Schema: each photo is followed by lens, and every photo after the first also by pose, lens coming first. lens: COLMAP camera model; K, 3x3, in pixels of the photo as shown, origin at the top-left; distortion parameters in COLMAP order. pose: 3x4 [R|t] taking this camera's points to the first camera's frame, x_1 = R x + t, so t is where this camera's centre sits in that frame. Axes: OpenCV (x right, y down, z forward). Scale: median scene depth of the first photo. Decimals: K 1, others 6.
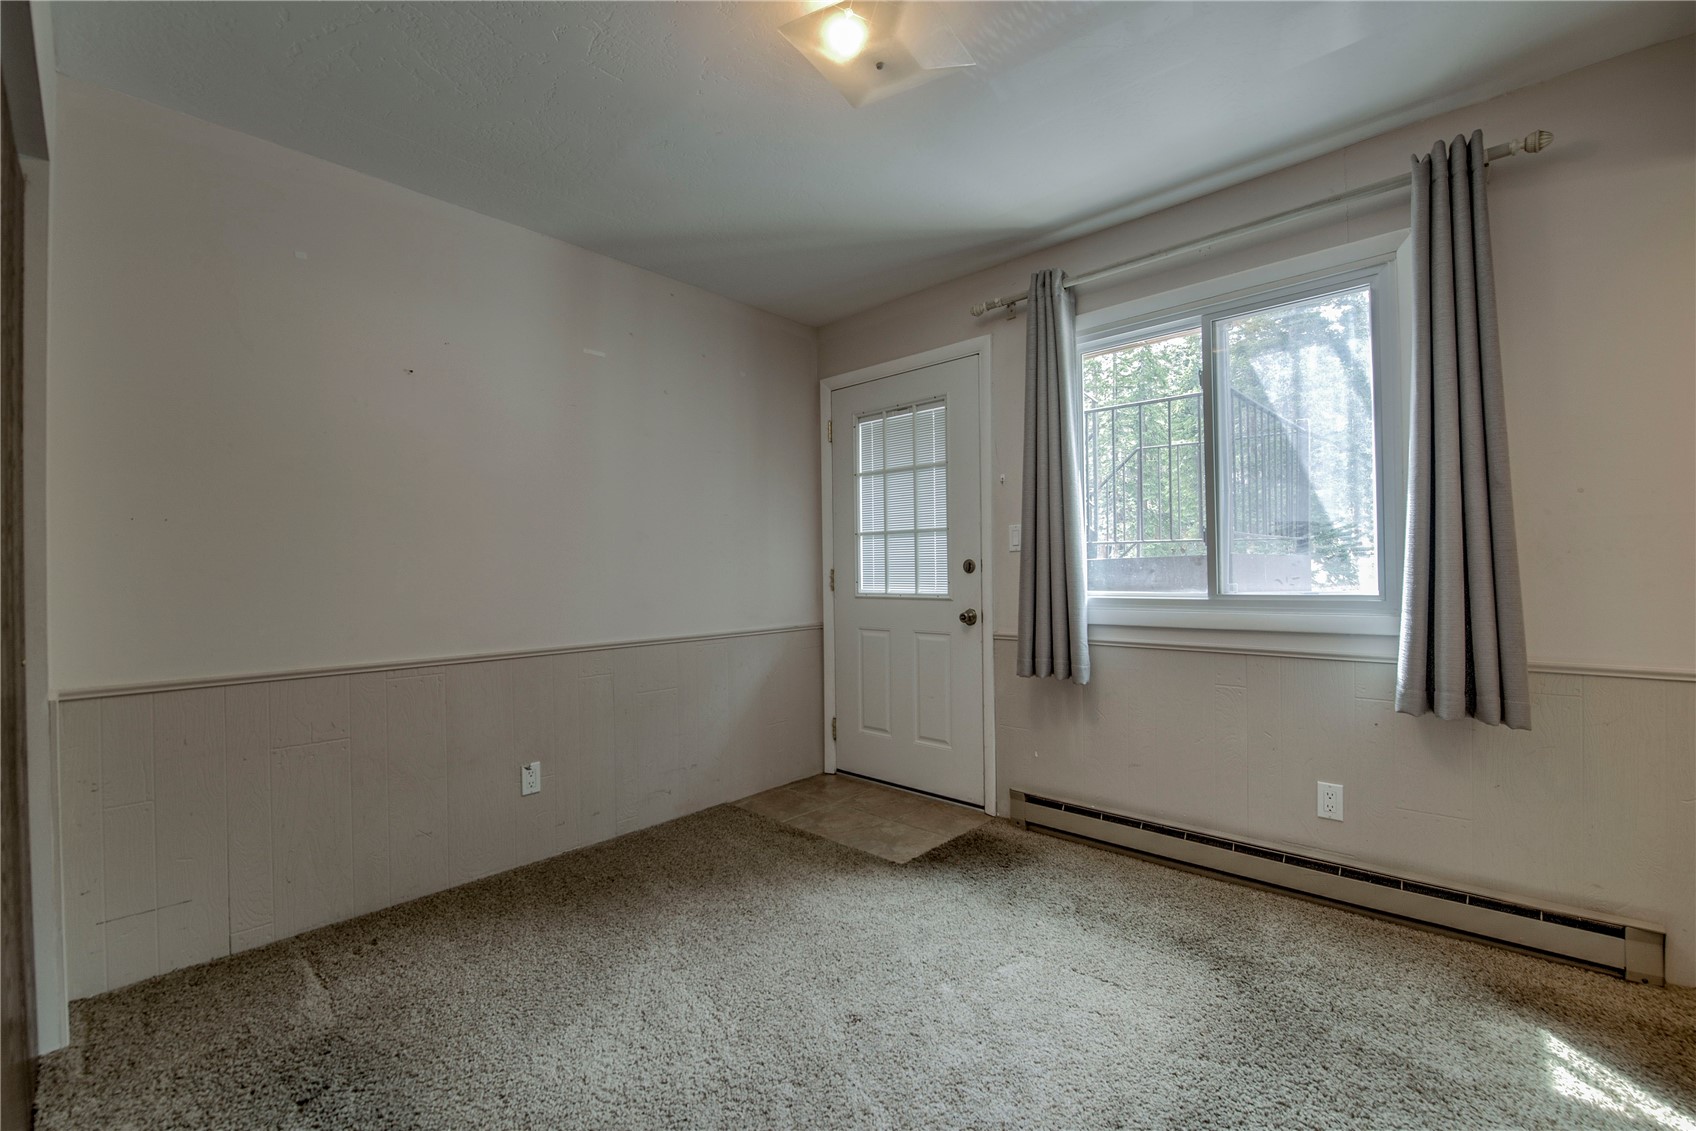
lens RADIAL K [[710.7, 0, 857.5], [0, 710.7, 568.2], [0, 0, 1]] dist [-0.013573, -0.001210]
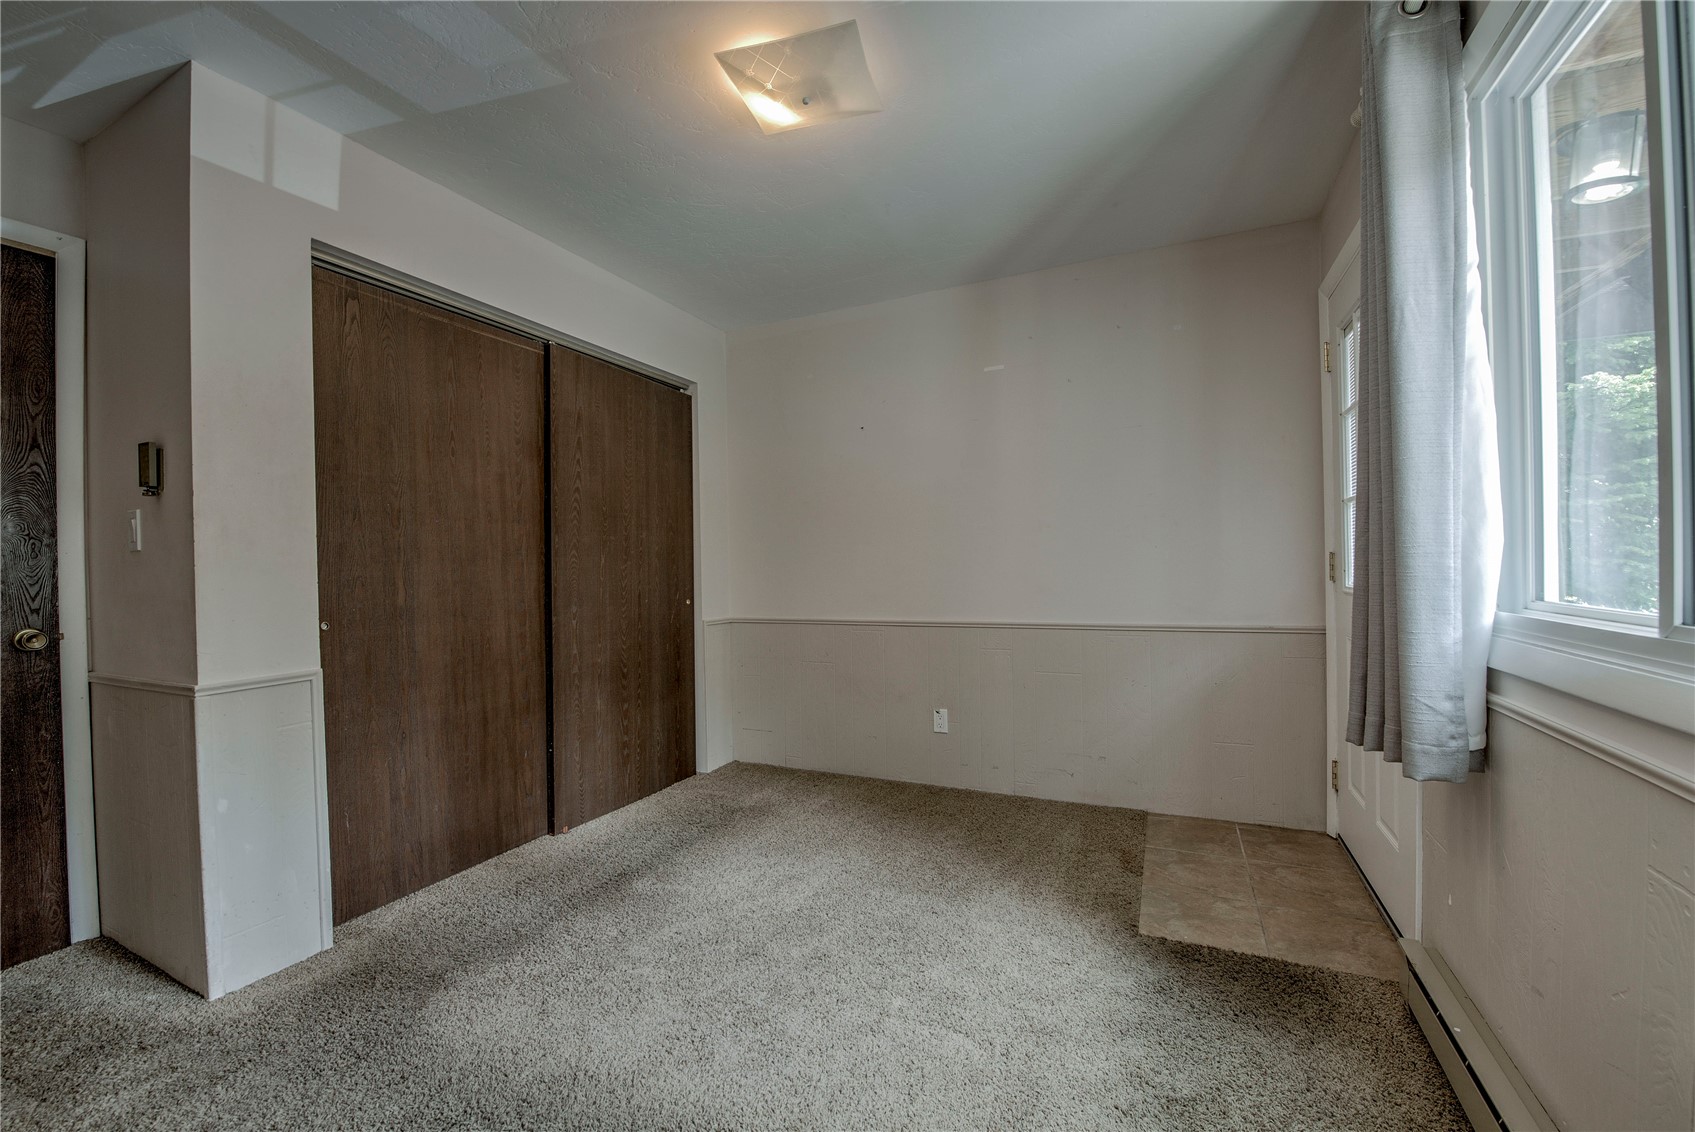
lens RADIAL K [[710.3, 0, 852.3], [0, 710.3, 566.1], [0, 0, 1]] dist [-0.013573, -0.001210]
pose [[0.278546, 0.009555, -0.960375, 0.658906], [0.020550, 0.999662, 0.015907, -0.007139], [0.960203, -0.024166, 0.278256, 0.445761]]
